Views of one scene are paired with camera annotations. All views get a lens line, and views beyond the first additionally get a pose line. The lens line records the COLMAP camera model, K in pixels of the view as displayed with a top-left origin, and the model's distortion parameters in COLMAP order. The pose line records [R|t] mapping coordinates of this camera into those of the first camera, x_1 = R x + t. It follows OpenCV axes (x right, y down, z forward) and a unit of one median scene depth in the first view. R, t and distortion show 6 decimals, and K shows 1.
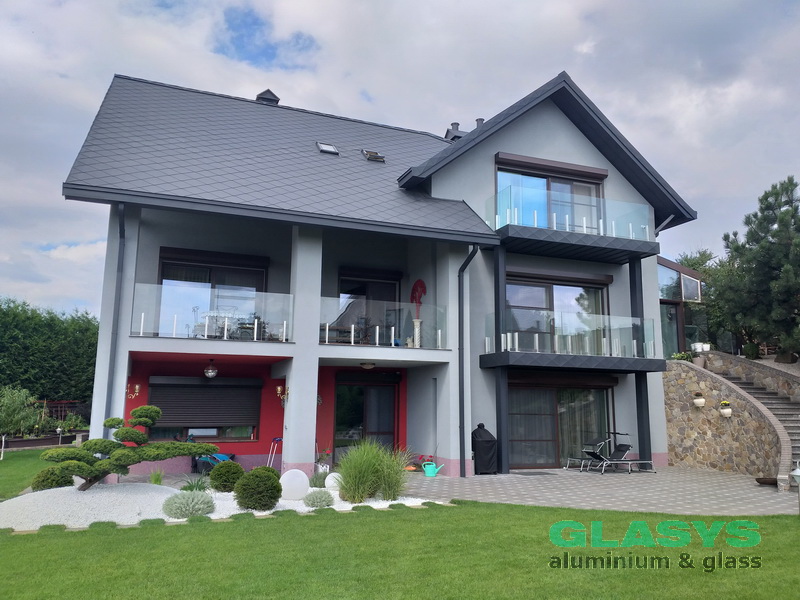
lens RADIAL K [[649.0, 0, 400.0], [0, 649.0, 300.0], [0, 0, 1]] dist [0.052104, -0.009071]
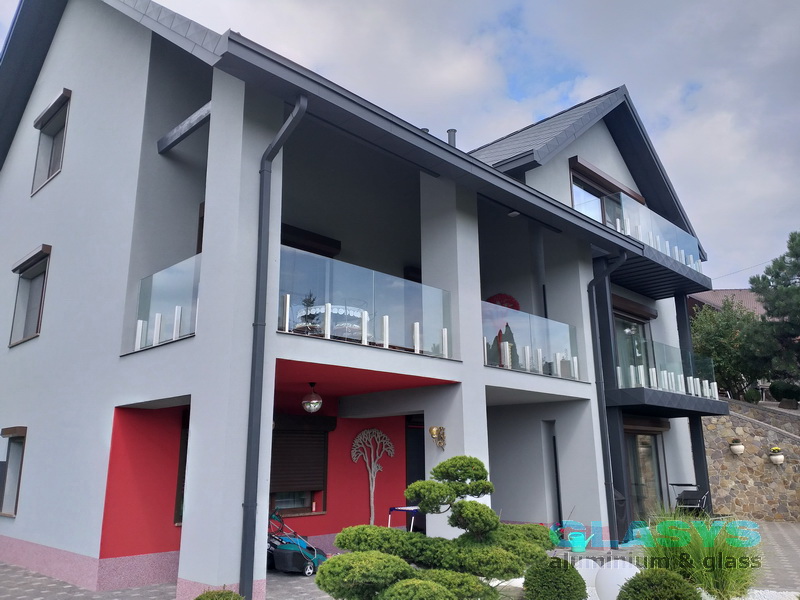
lens RADIAL K [[634.6, 0, 400.0], [0, 634.6, 300.0], [0, 0, 1]] dist [0.147247, -0.194058]
pose [[0.913455, 0.083158, 0.398353, -0.392247], [-0.050931, 0.994563, -0.090831, 0.052313], [-0.403741, 0.062682, 0.912724, 0.325828]]
